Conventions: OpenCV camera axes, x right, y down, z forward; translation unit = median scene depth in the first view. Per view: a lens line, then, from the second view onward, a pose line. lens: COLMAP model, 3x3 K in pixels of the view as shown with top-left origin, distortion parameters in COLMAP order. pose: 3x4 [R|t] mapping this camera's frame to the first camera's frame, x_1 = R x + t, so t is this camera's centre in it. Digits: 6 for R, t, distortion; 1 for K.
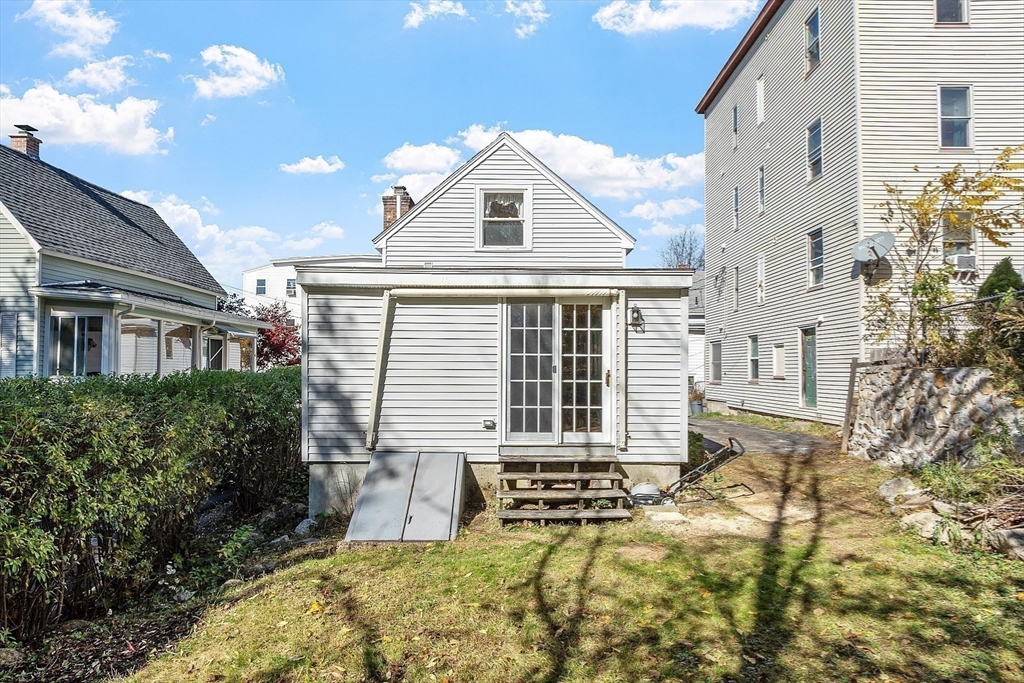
lens RADIAL K [[464.4, 0, 506.5], [0, 464.4, 338.8], [0, 0, 1]] dist [0.001209, -0.000177]
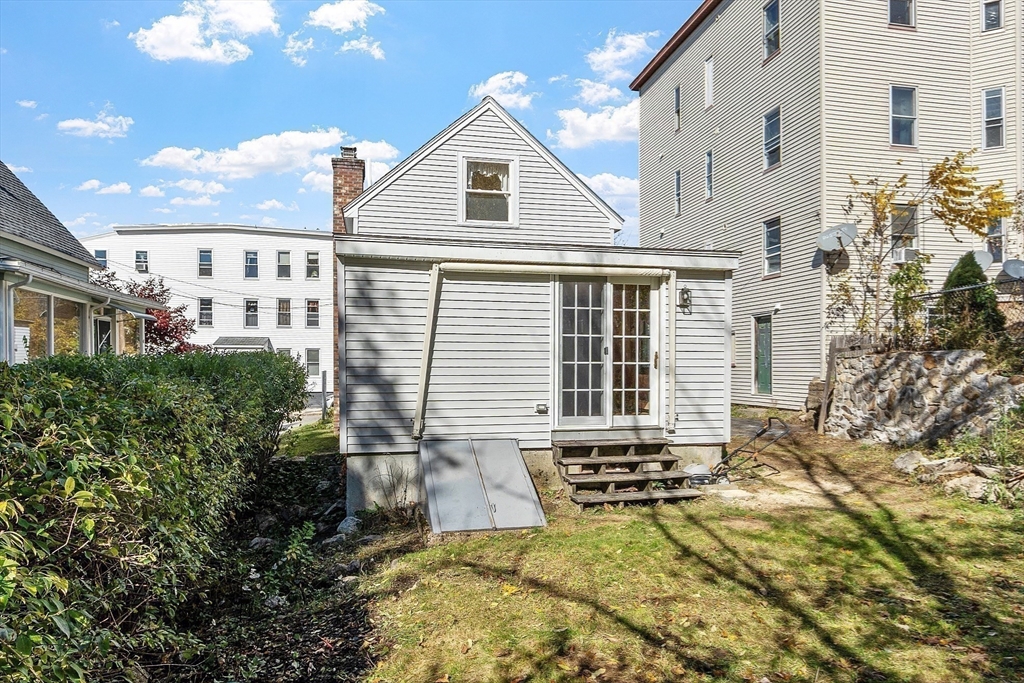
lens RADIAL K [[508.9, 0, 511.9], [0, 508.9, 338.6], [0, 0, 1]] dist [0.002362, 0.000191]
pose [[0.986173, 0.004683, 0.165656, -0.262924], [-0.008820, 0.999667, 0.024246, 0.016024], [-0.165487, -0.025372, 0.985886, -0.011790]]
